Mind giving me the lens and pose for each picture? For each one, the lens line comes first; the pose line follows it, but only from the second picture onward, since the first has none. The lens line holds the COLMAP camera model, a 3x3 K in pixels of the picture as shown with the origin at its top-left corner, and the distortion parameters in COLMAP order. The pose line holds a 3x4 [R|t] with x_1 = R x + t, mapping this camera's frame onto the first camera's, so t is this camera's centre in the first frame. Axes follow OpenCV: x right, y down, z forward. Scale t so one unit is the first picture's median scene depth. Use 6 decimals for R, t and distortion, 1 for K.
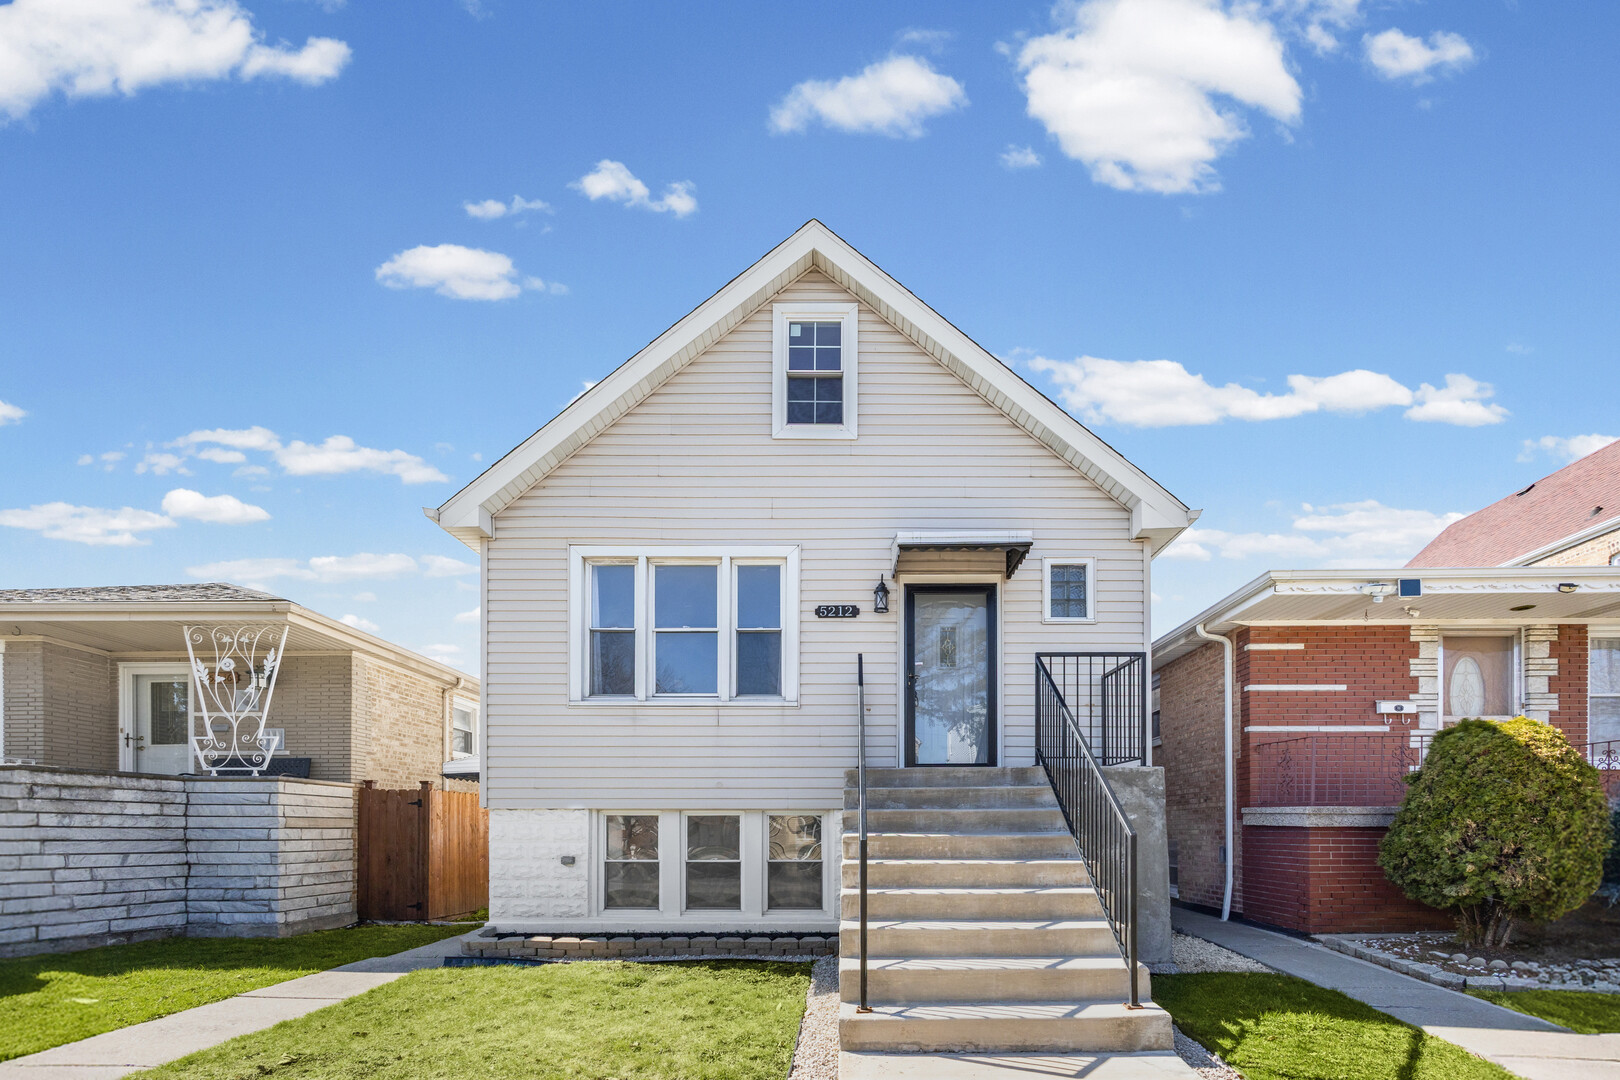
lens RADIAL K [[795.5, 0, 810.7], [0, 795.5, 601.6], [0, 0, 1]] dist [0.005995, -0.000260]
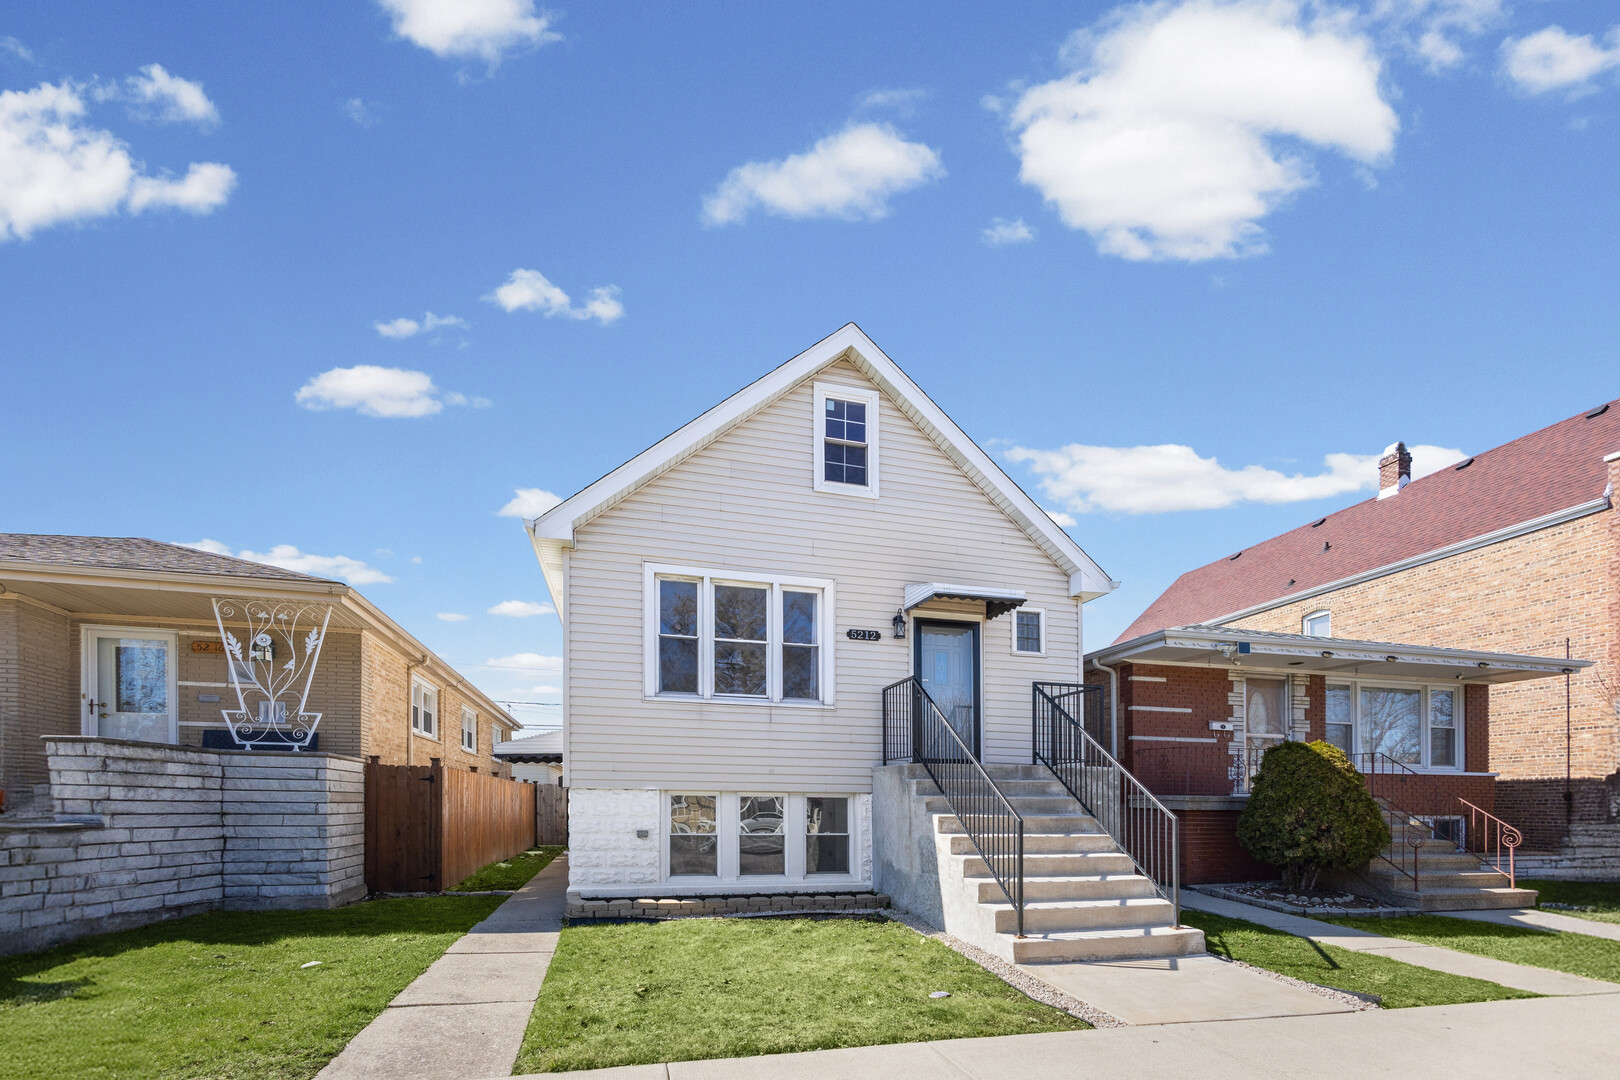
lens RADIAL K [[742.7, 0, 815.0], [0, 742.7, 545.6], [0, 0, 1]] dist [0.003479, 0.000393]
pose [[0.963289, 0.096243, 0.250622, -0.344706], [-0.082603, 0.994499, -0.064410, -0.045505], [-0.255442, 0.041344, 0.965940, -0.133266]]
